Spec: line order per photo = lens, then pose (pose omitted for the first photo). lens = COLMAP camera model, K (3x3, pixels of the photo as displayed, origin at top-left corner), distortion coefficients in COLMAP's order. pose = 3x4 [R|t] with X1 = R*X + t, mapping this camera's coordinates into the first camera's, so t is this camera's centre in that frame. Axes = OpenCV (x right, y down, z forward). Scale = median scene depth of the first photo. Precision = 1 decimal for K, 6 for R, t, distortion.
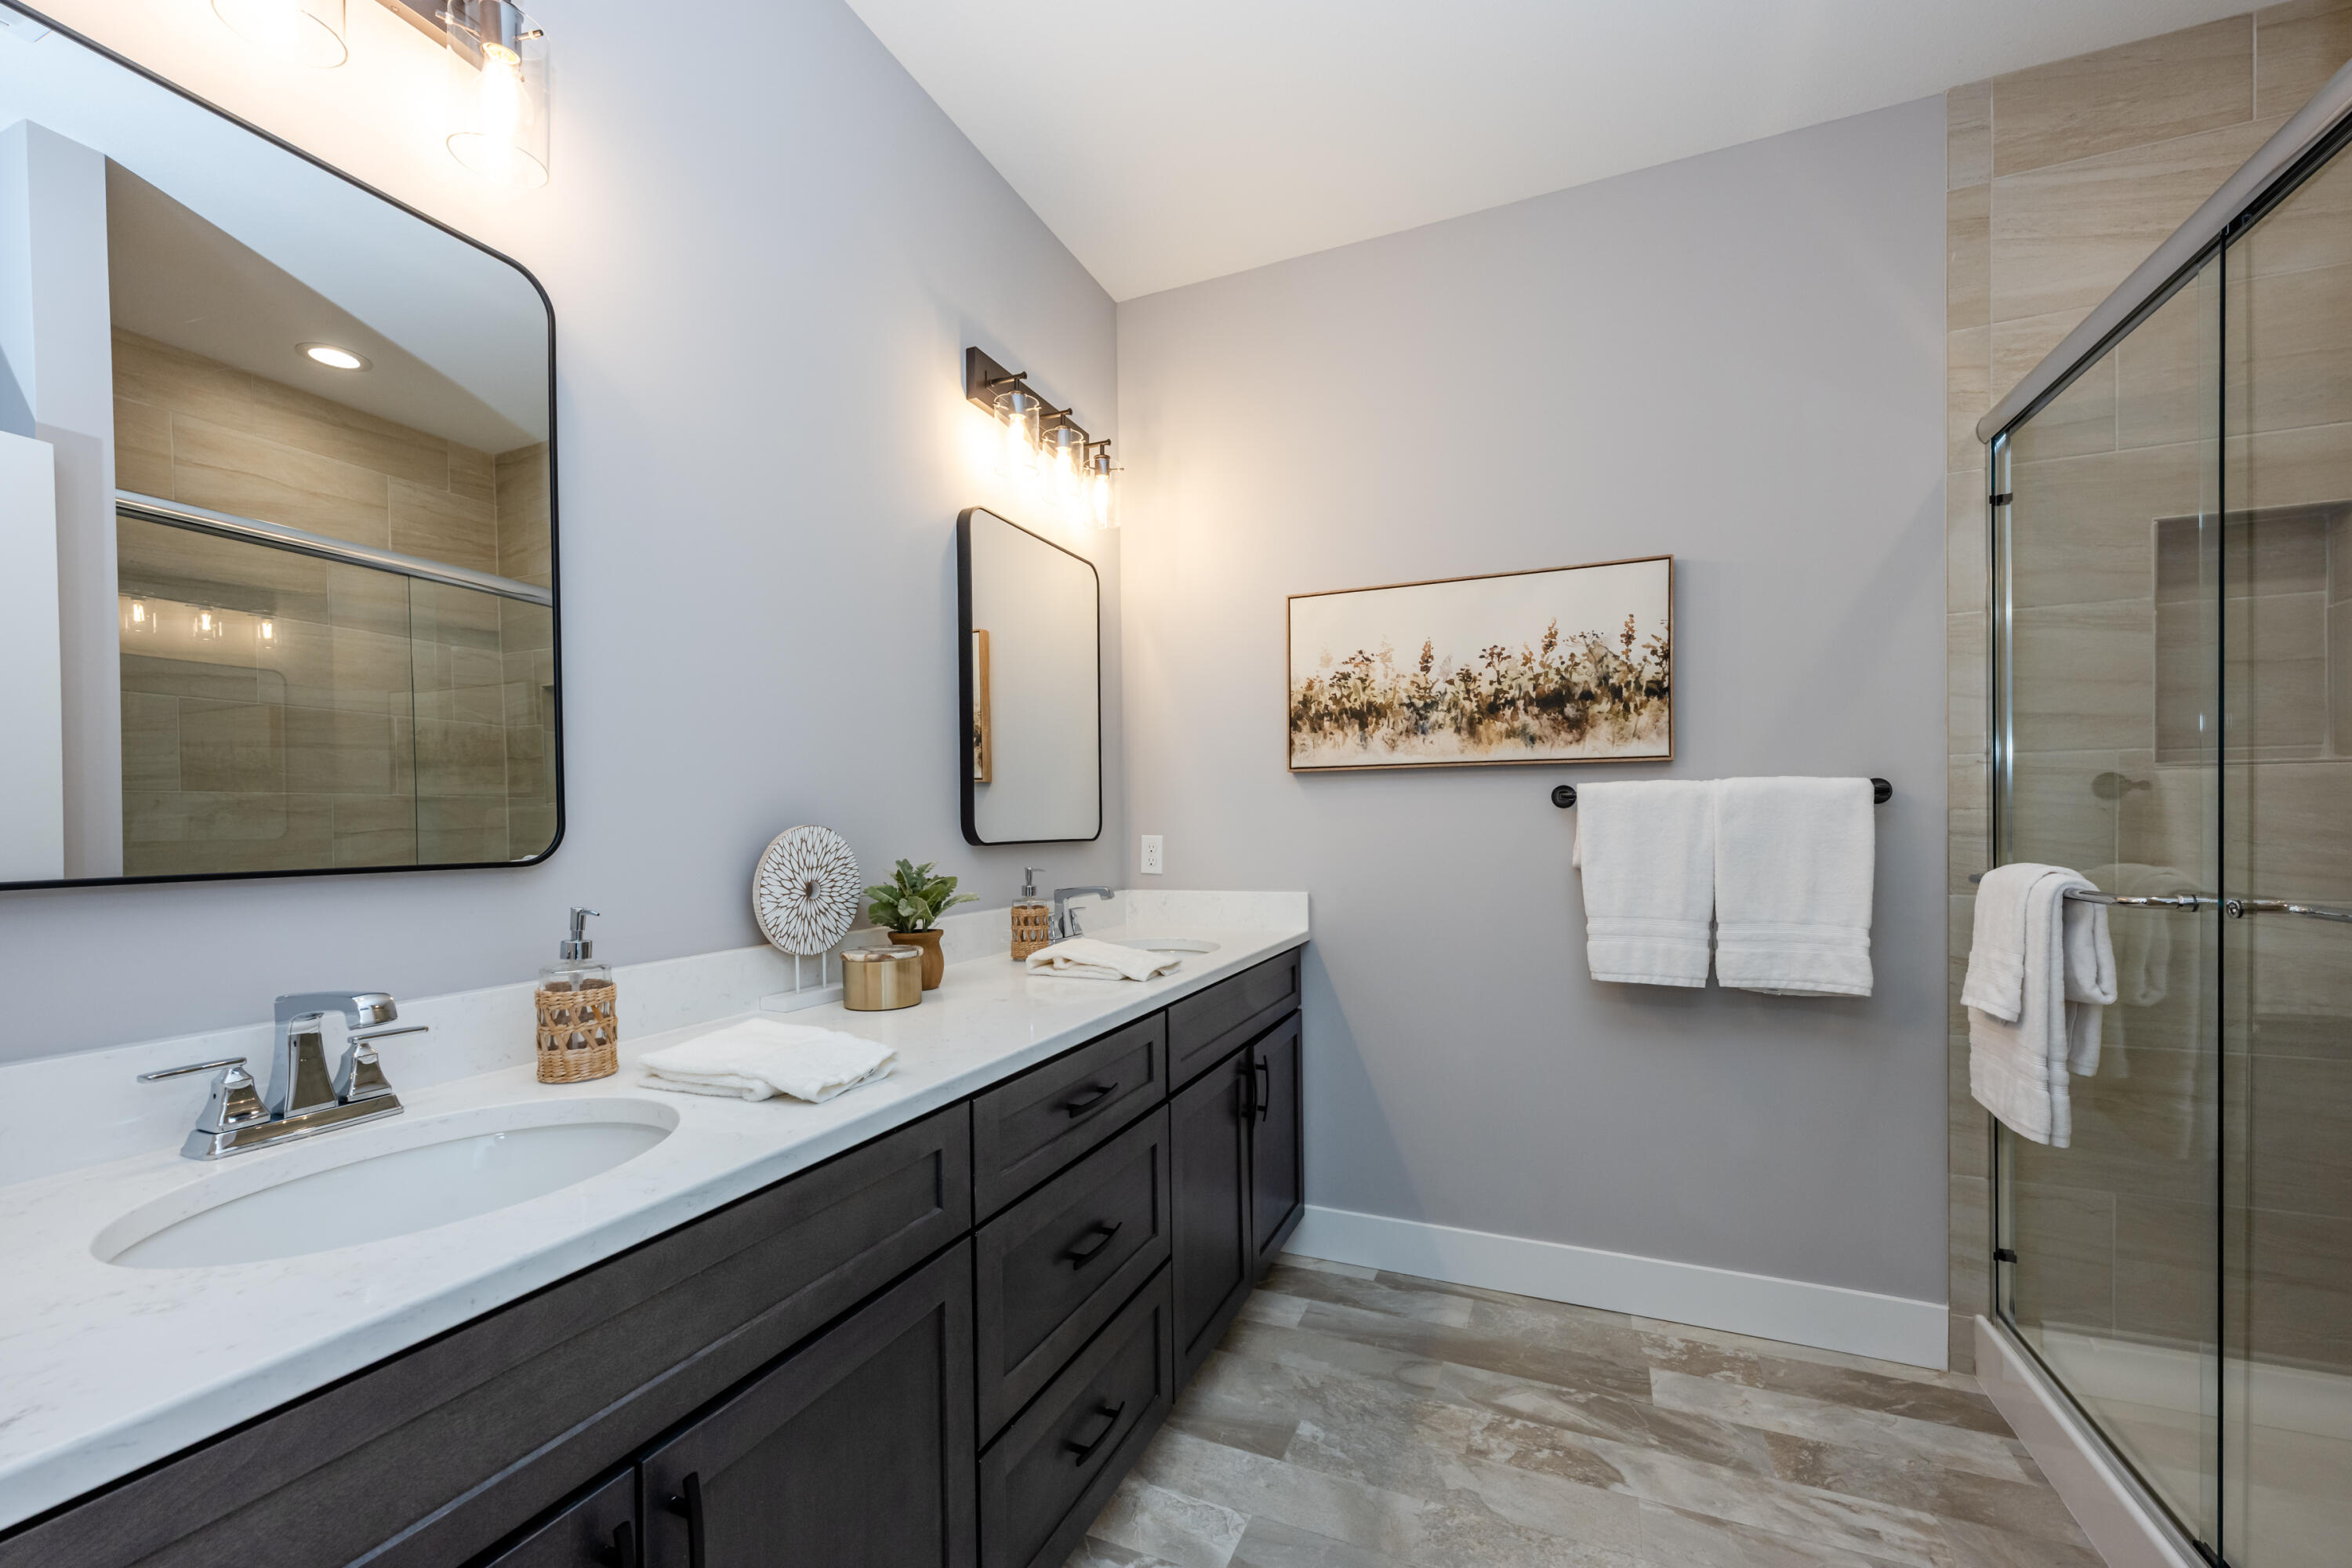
lens RADIAL K [[941.5, 0, 1174.7], [0, 941.5, 830.7], [0, 0, 1]] dist [0.000020, -0.000010]
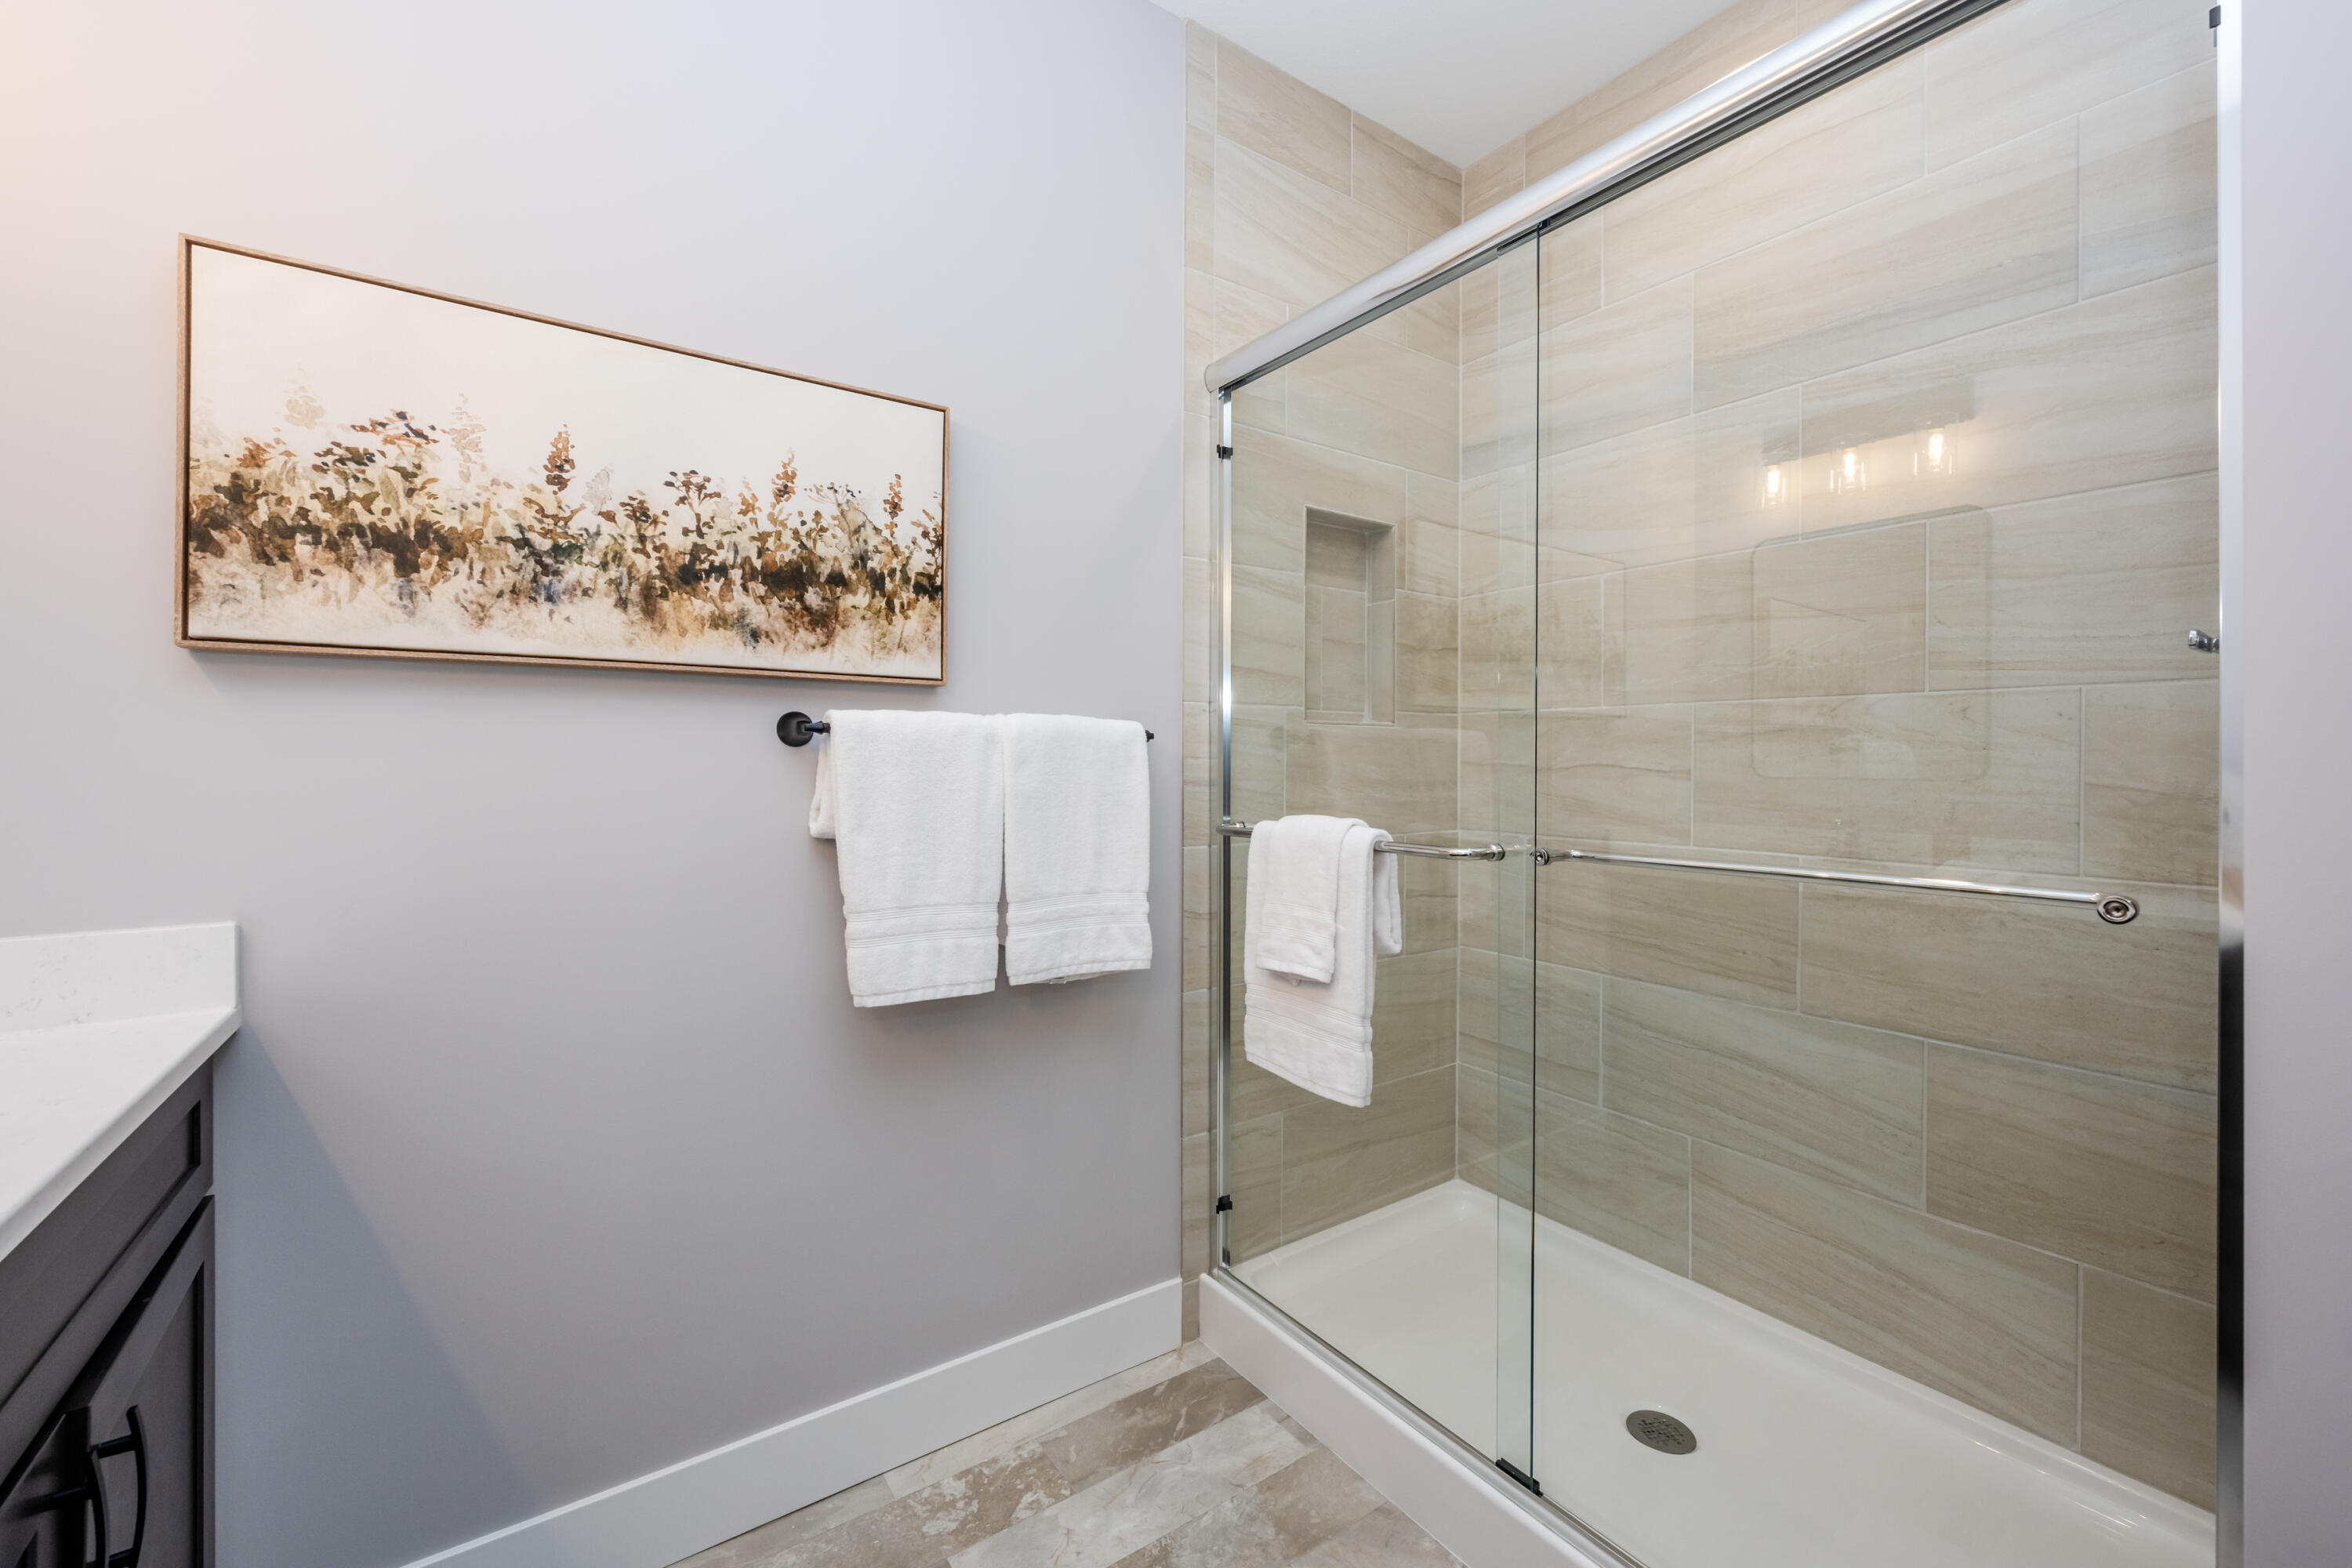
lens RADIAL K [[948.1, 0, 1176.9], [0, 948.1, 760.2], [0, 0, 1]] dist [-0.001811, -0.000030]
pose [[0.525822, 0.013314, 0.850490, -0.005588], [-0.001665, 0.999892, -0.014623, -0.005734], [-0.850593, 0.006273, 0.525787, 0.437752]]
